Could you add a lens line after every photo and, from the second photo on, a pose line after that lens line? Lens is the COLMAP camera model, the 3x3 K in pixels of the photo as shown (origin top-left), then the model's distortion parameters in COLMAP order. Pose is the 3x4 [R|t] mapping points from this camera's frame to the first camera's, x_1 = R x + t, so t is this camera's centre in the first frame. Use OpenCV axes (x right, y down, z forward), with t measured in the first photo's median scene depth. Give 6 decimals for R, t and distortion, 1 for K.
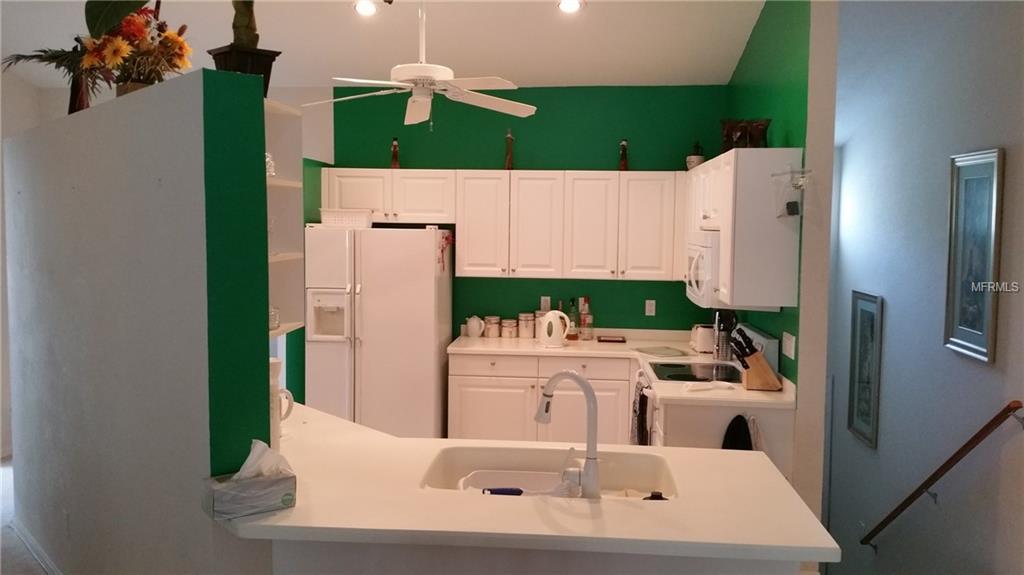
lens RADIAL K [[841.9, 0, 510.3], [0, 841.9, 275.6], [0, 0, 1]] dist [0.135660, -0.278812]
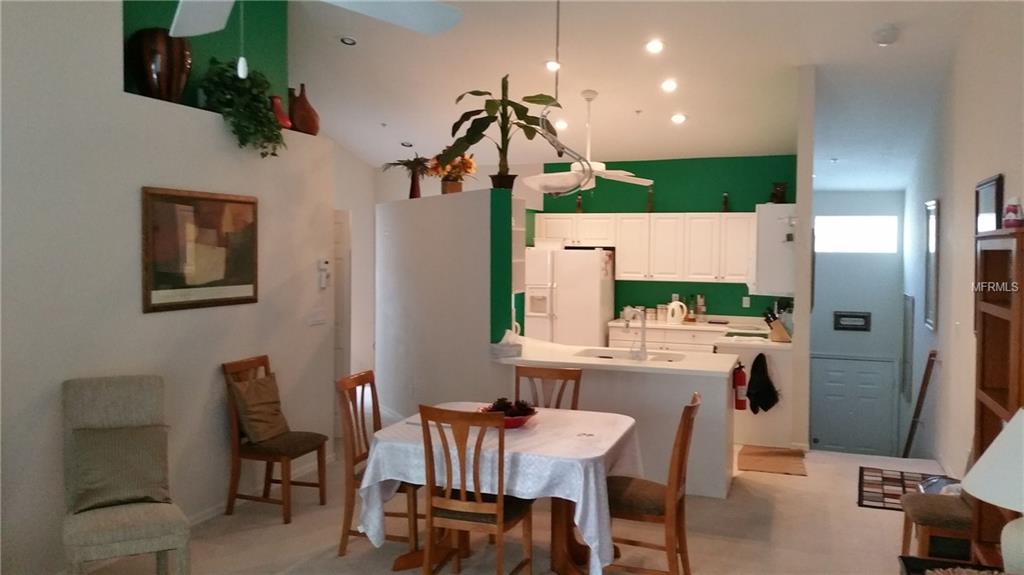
lens RADIAL K [[841.9, 0, 510.3], [0, 841.9, 275.6], [0, 0, 1]] dist [0.135660, -0.278812]
pose [[0.967931, 0.007394, -0.251107, 0.147951], [-0.015347, 0.999440, -0.029729, 0.044775], [0.250747, 0.032630, 0.967503, -0.616187]]
